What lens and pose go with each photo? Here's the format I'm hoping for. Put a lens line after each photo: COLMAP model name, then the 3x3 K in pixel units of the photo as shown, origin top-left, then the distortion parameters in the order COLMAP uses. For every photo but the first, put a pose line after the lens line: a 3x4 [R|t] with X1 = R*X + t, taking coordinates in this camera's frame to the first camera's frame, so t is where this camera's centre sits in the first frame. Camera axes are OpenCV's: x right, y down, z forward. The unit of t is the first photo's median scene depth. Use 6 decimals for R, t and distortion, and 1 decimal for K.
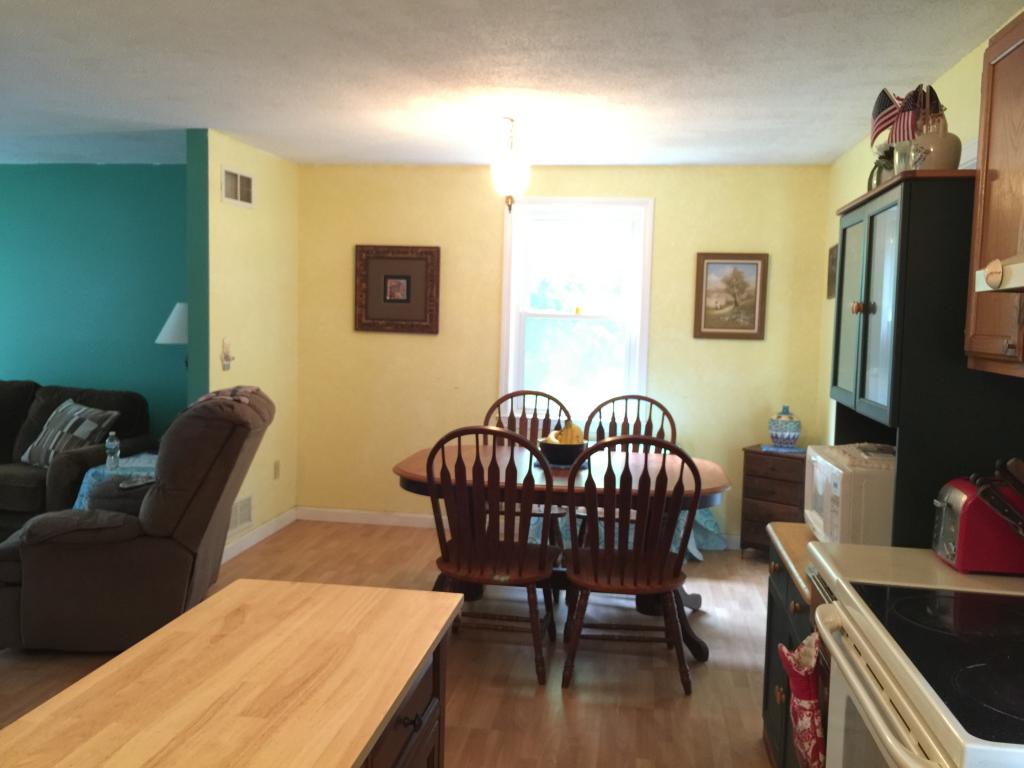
lens RADIAL K [[878.6, 0, 505.6], [0, 878.6, 382.7], [0, 0, 1]] dist [0.063849, -0.099337]
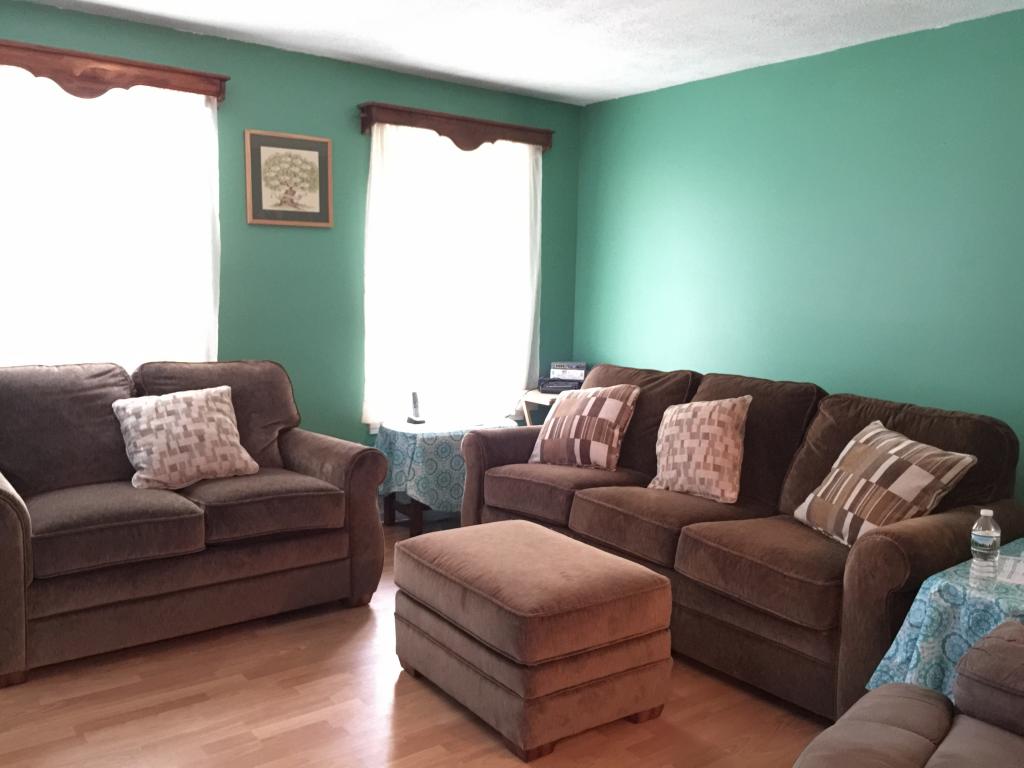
lens RADIAL K [[878.6, 0, 505.6], [0, 878.6, 382.7], [0, 0, 1]] dist [0.063849, -0.099337]
pose [[0.711611, 0.066935, -0.699378, -0.268363], [-0.060291, 0.997597, 0.034131, -0.011934], [0.699982, 0.017878, 0.713936, 0.427213]]
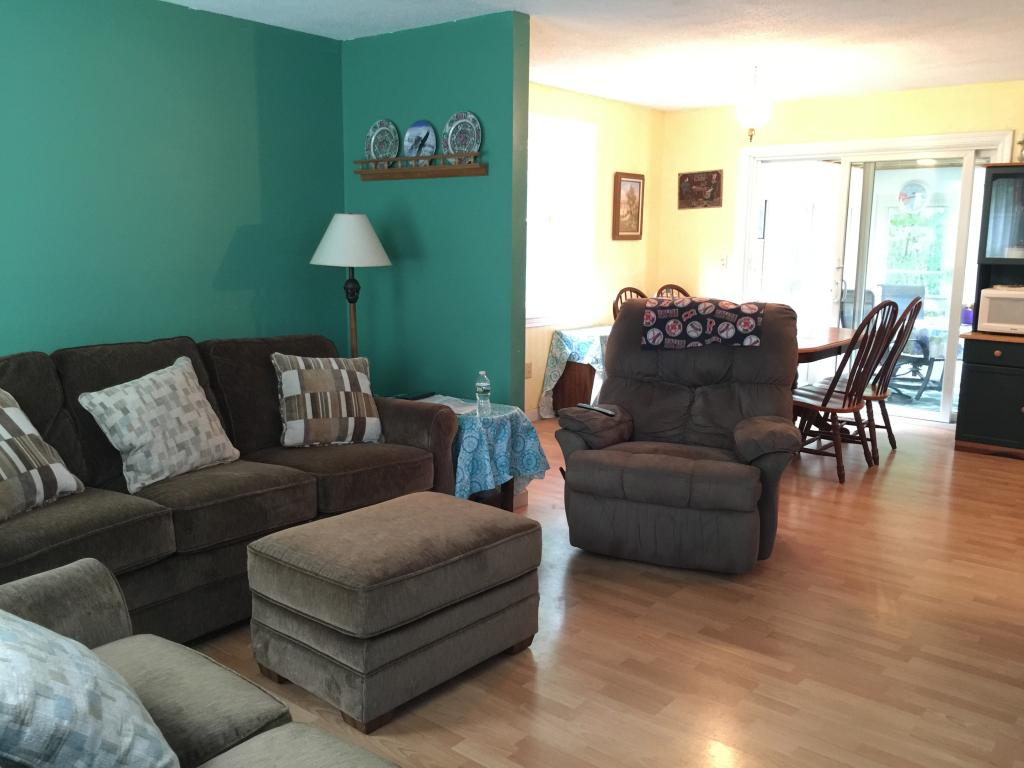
lens RADIAL K [[878.6, 0, 505.6], [0, 878.6, 382.7], [0, 0, 1]] dist [0.063849, -0.099337]
pose [[0.511792, -0.165932, 0.842933, -1.028299], [0.072100, 0.986005, 0.150319, -0.052230], [-0.856078, -0.016157, 0.516593, 0.491495]]
